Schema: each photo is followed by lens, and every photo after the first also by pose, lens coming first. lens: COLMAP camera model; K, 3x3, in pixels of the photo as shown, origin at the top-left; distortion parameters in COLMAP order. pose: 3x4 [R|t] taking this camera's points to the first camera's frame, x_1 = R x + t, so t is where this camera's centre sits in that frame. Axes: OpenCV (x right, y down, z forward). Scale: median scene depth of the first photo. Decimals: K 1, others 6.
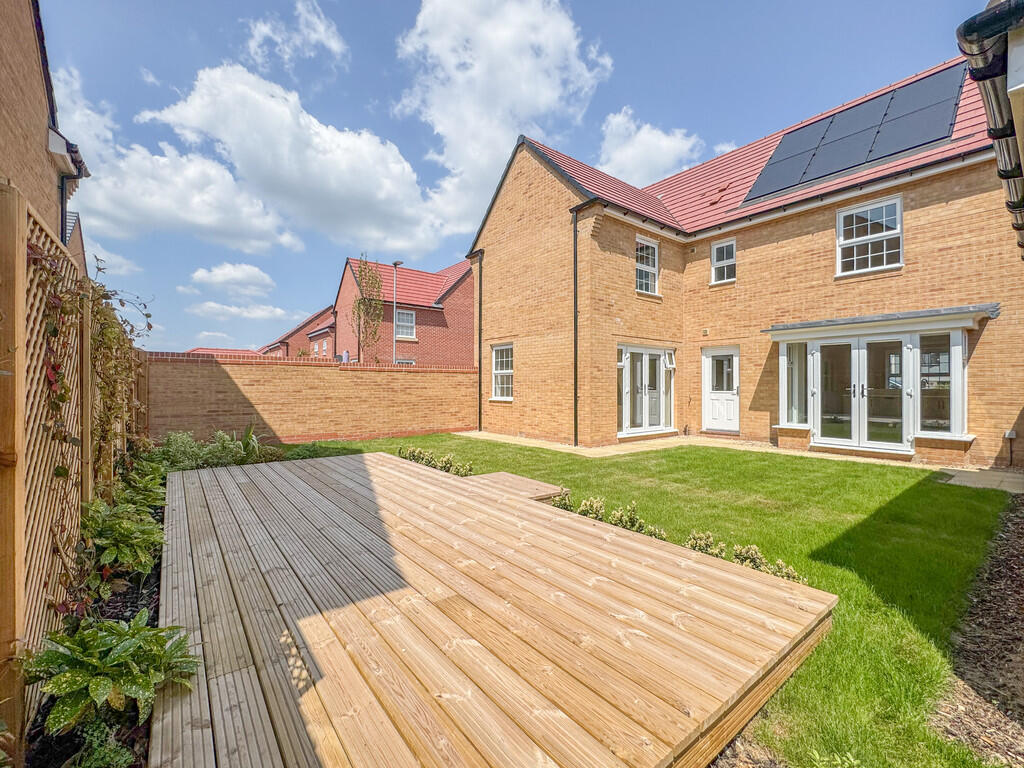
lens RADIAL K [[425.4, 0, 511.8], [0, 425.4, 381.1], [0, 0, 1]] dist [0.001797, 0.000372]
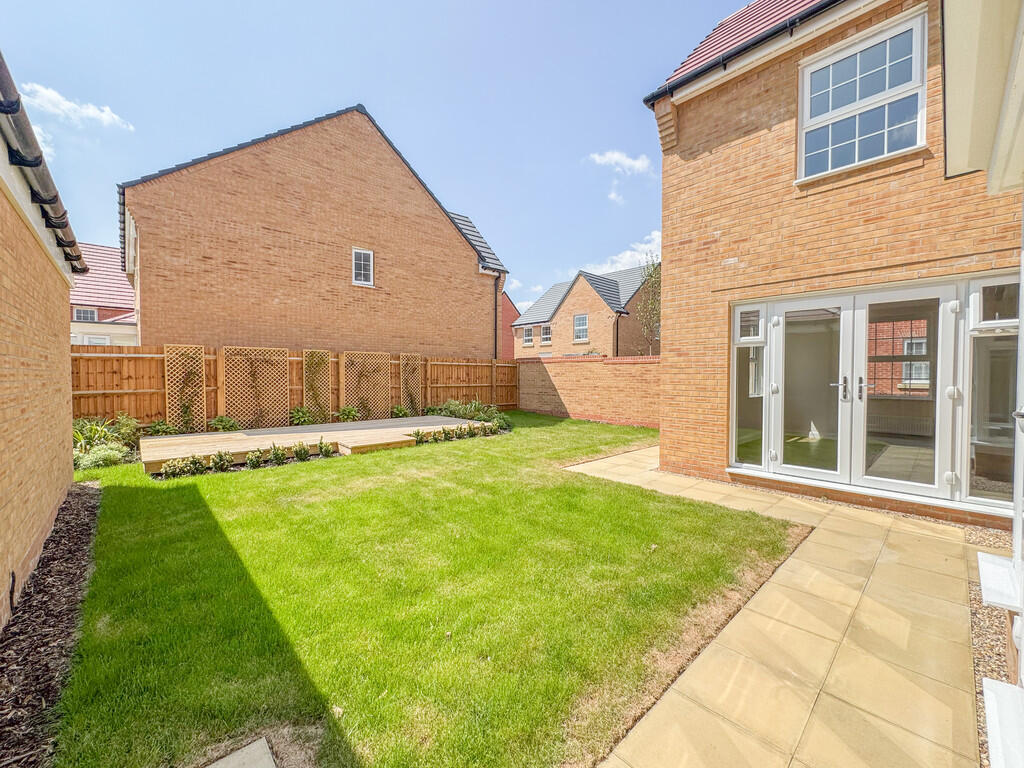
lens RADIAL K [[425.4, 0, 511.8], [0, 425.4, 381.1], [0, 0, 1]] dist [0.001797, 0.000372]
pose [[0.070547, 0.014882, -0.997397, 0.816007], [0.011611, 0.999809, 0.015739, 0.001190], [0.997441, -0.012691, 0.070361, 0.694129]]
